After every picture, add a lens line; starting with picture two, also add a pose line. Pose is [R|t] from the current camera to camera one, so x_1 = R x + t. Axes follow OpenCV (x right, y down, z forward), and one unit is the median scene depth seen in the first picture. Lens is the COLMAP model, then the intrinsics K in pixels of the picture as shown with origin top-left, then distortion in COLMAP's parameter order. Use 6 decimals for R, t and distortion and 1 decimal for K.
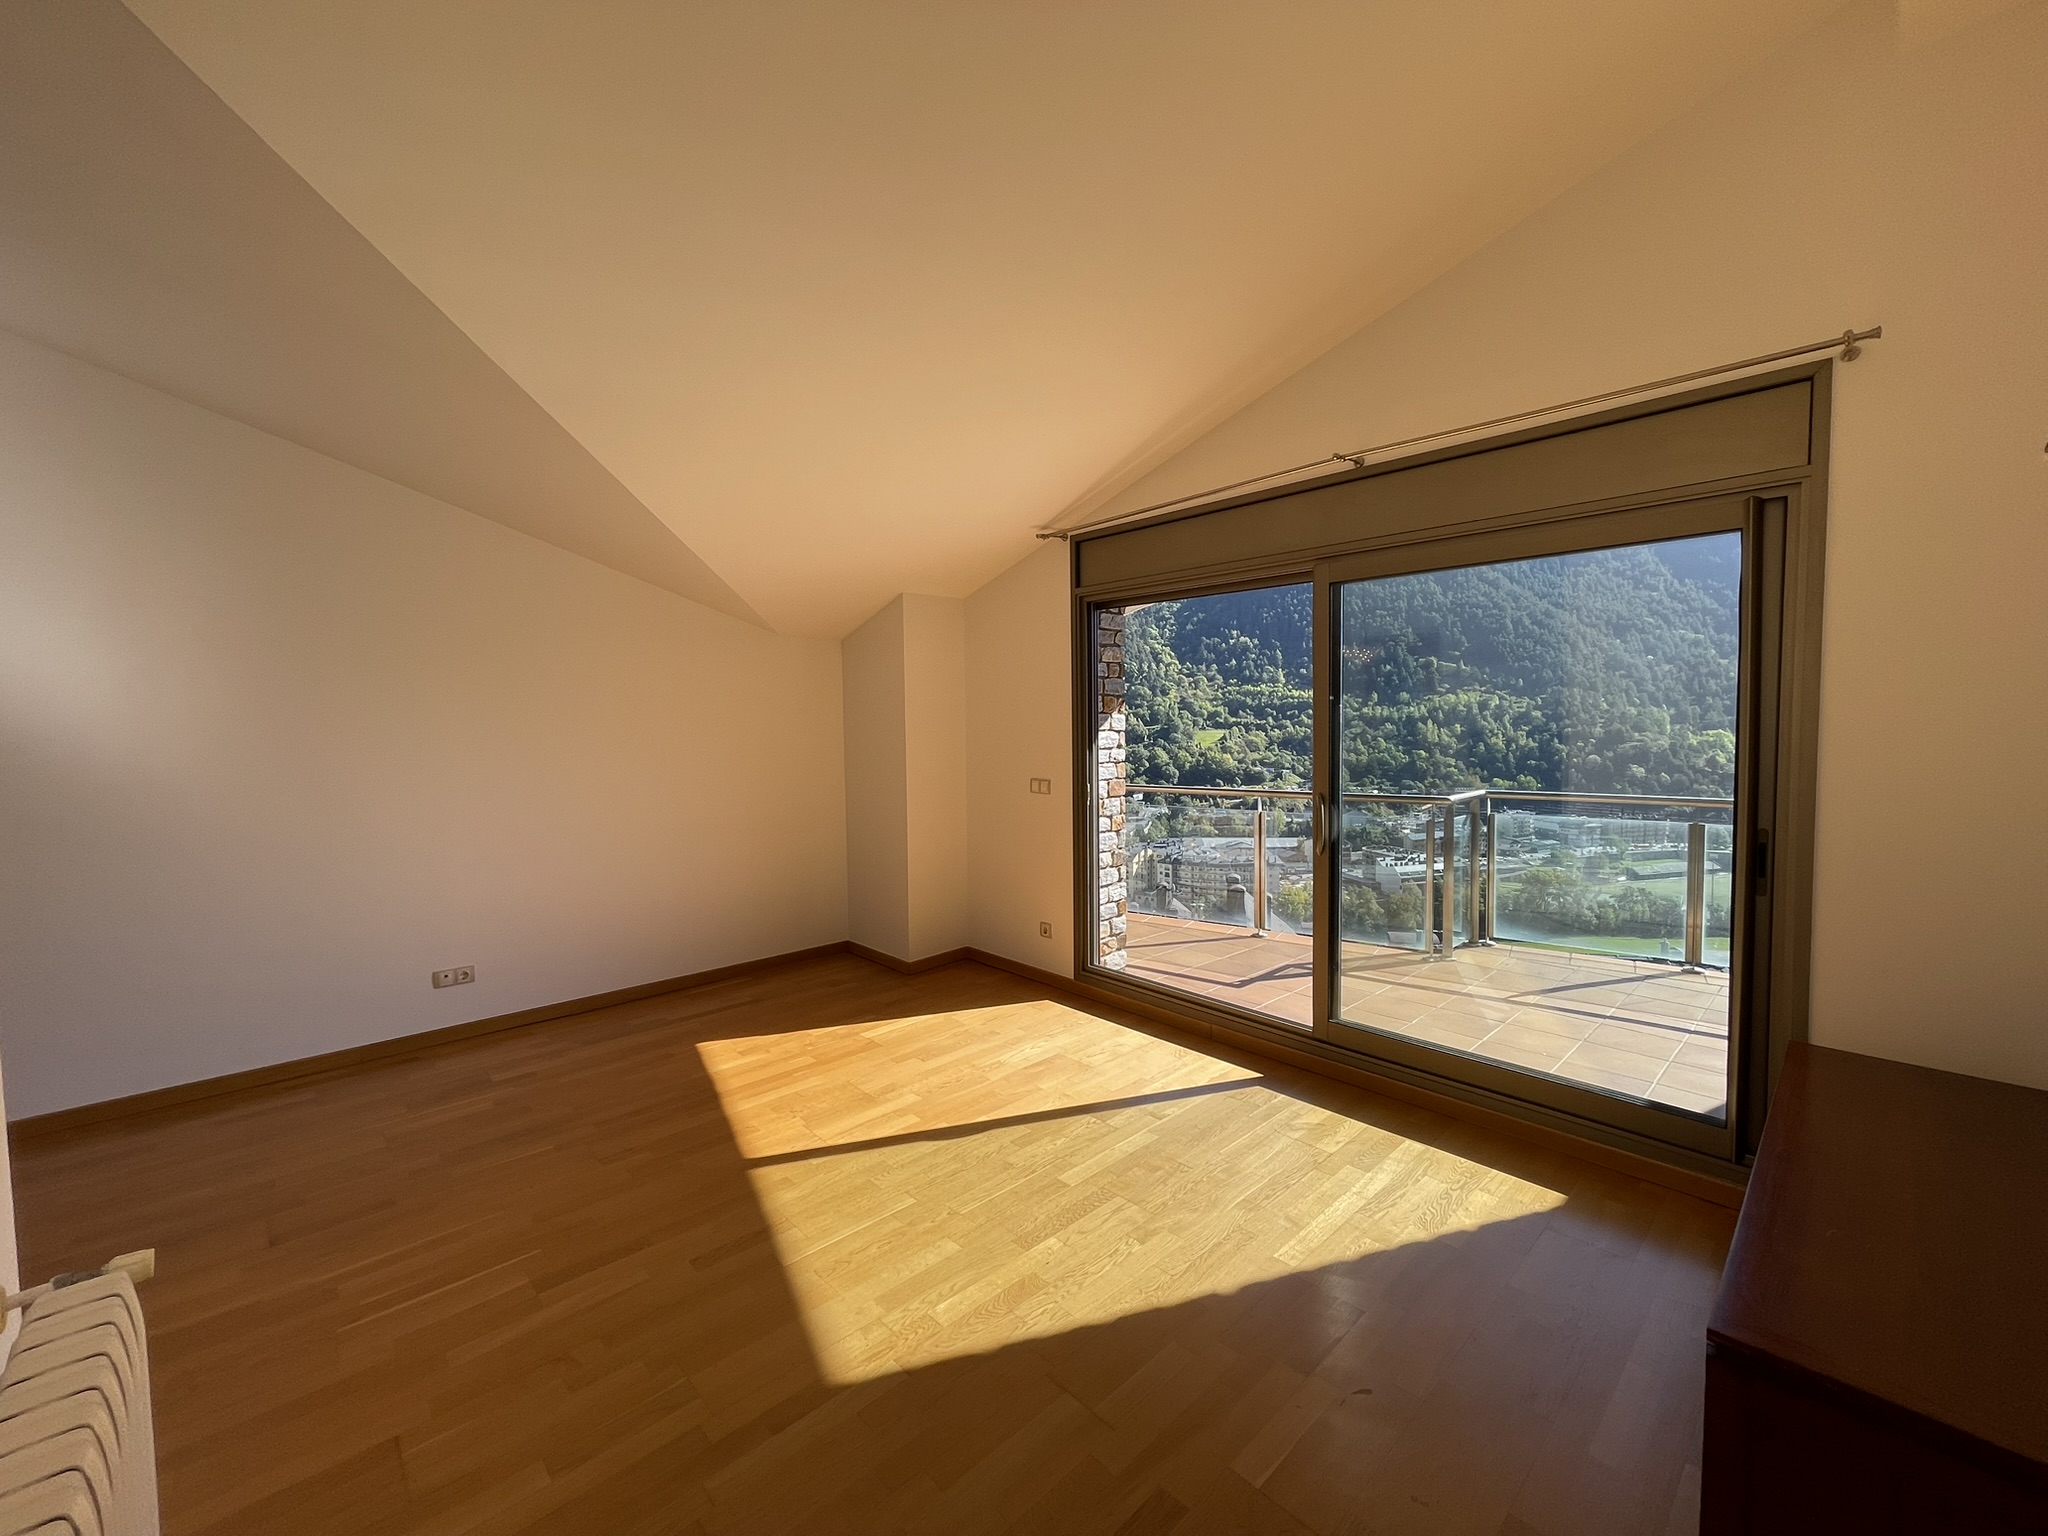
lens RADIAL K [[823.4, 0, 1013.5], [0, 823.4, 771.9], [0, 0, 1]] dist [-0.003897, 0.001362]
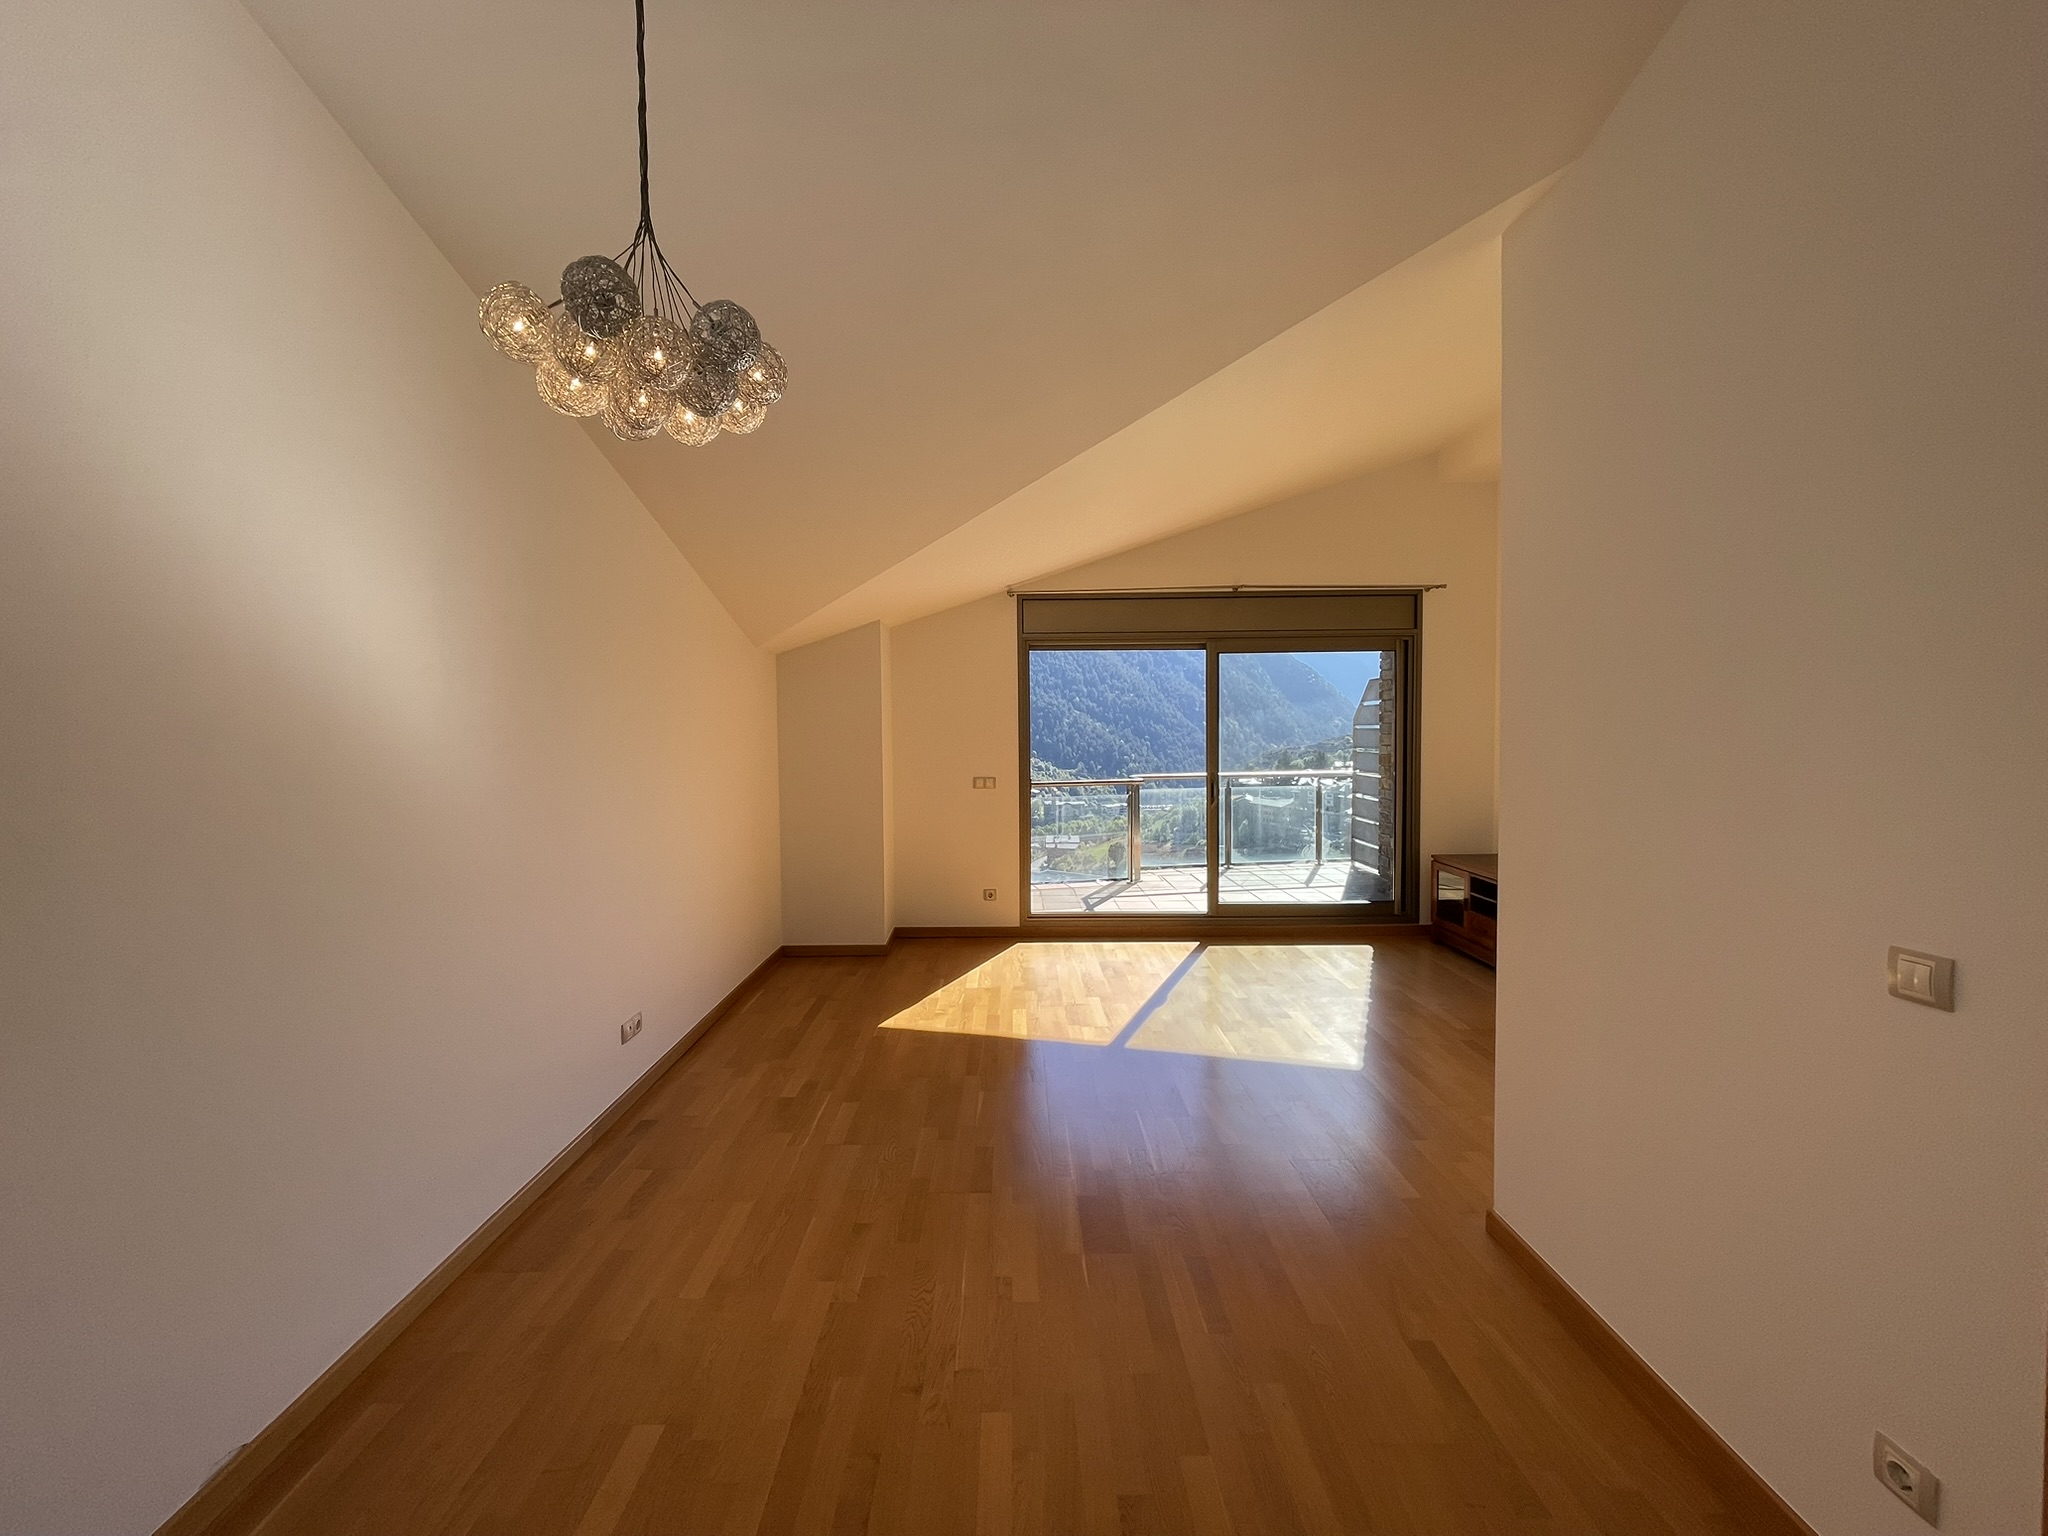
lens RADIAL K [[823.4, 0, 1015.6], [0, 823.4, 770.5], [0, 0, 1]] dist [-0.003897, 0.001362]
pose [[0.679793, -0.032424, 0.732687, -0.851926], [0.048068, 0.998844, -0.000395, 0.001068], [-0.731827, 0.035487, 0.680566, 0.093445]]
